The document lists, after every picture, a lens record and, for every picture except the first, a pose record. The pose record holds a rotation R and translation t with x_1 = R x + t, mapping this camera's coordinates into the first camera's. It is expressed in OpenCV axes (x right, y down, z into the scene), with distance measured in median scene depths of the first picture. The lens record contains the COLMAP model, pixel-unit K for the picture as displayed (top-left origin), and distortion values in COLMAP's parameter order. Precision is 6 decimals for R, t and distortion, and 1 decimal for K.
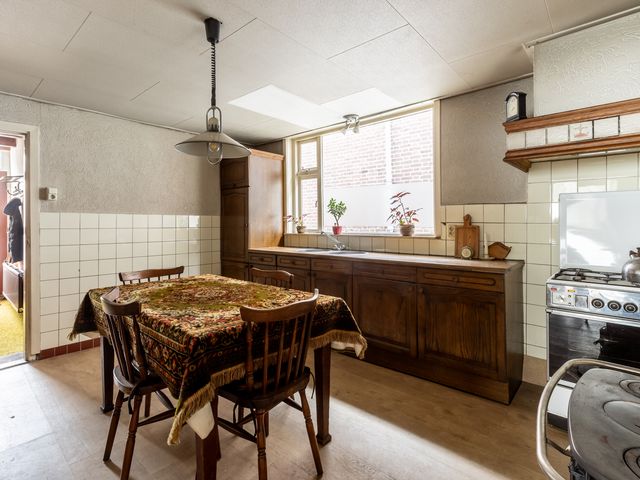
lens RADIAL K [[328.0, 0, 319.6], [0, 328.0, 237.6], [0, 0, 1]] dist [0.001042, -0.000336]
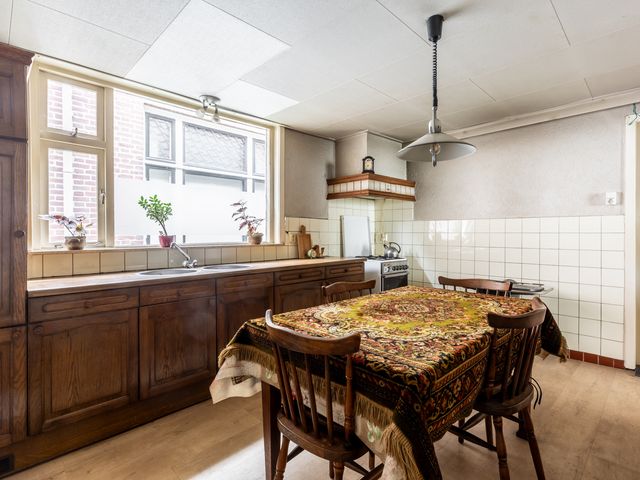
lens RADIAL K [[328.0, 0, 319.7], [0, 328.0, 238.9], [0, 0, 1]] dist [0.001042, -0.000336]
pose [[0.071301, -0.012373, 0.997378, -0.735743], [0.047731, 0.998820, 0.008978, -0.021666], [-0.996312, 0.046965, 0.071808, 0.732734]]
